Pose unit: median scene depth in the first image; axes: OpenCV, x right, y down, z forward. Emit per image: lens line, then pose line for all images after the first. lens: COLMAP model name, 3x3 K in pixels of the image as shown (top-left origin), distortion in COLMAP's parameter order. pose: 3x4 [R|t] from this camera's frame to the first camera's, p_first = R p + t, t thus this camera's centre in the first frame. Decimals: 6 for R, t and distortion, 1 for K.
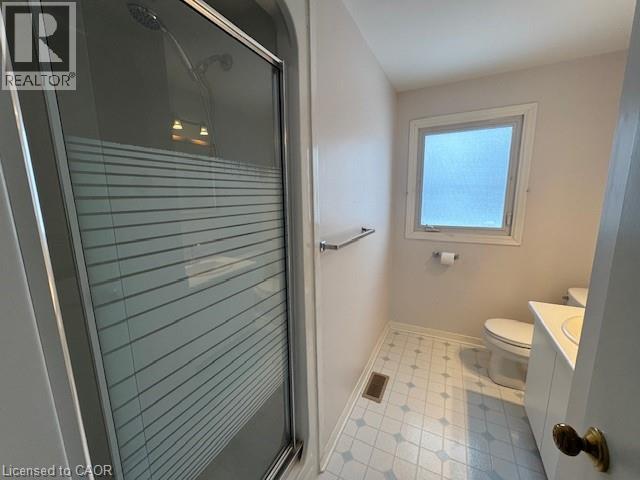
lens RADIAL K [[254.6, 0, 321.0], [0, 254.6, 239.9], [0, 0, 1]] dist [0.002689, 0.000694]
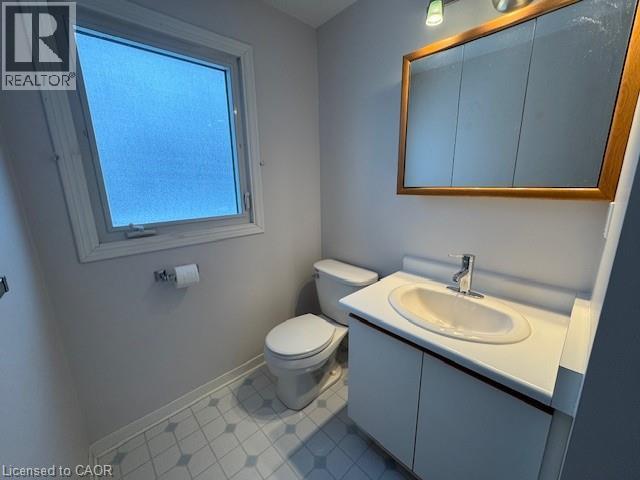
lens RADIAL K [[254.6, 0, 321.5], [0, 254.6, 239.1], [0, 0, 1]] dist [0.002689, 0.000694]
pose [[0.335632, -0.201562, 0.920176, 0.083538], [0.170960, 0.973651, 0.150918, -0.047902], [-0.926349, 0.106660, 0.361248, 0.523763]]
